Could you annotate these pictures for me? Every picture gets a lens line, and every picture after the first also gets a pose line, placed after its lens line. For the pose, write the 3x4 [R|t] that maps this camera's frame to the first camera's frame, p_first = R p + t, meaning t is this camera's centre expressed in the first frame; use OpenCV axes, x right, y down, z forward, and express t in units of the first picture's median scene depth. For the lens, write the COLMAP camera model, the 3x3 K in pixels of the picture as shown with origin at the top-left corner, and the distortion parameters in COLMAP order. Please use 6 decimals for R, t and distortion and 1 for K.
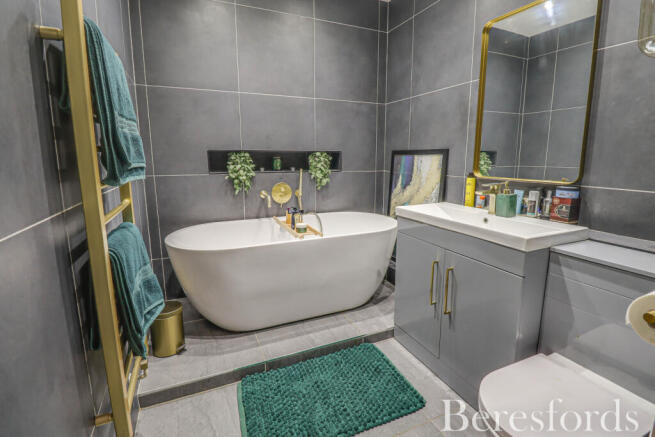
lens RADIAL K [[303.5, 0, 330.7], [0, 303.5, 219.2], [0, 0, 1]] dist [-0.007916, -0.009144]
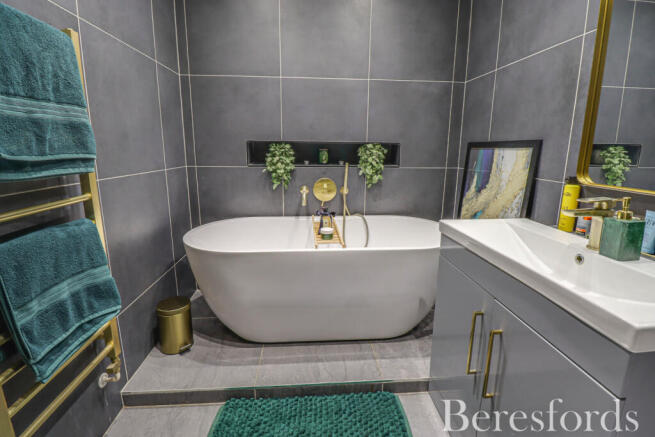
lens RADIAL K [[303.5, 0, 321.5], [0, 303.5, 216.8], [0, 0, 1]] dist [-0.007916, -0.009144]
pose [[0.941356, 0.083193, -0.326999, 0.153512], [-0.077552, 0.996528, 0.030277, -0.040361], [0.328383, -0.003143, 0.944539, 0.190751]]
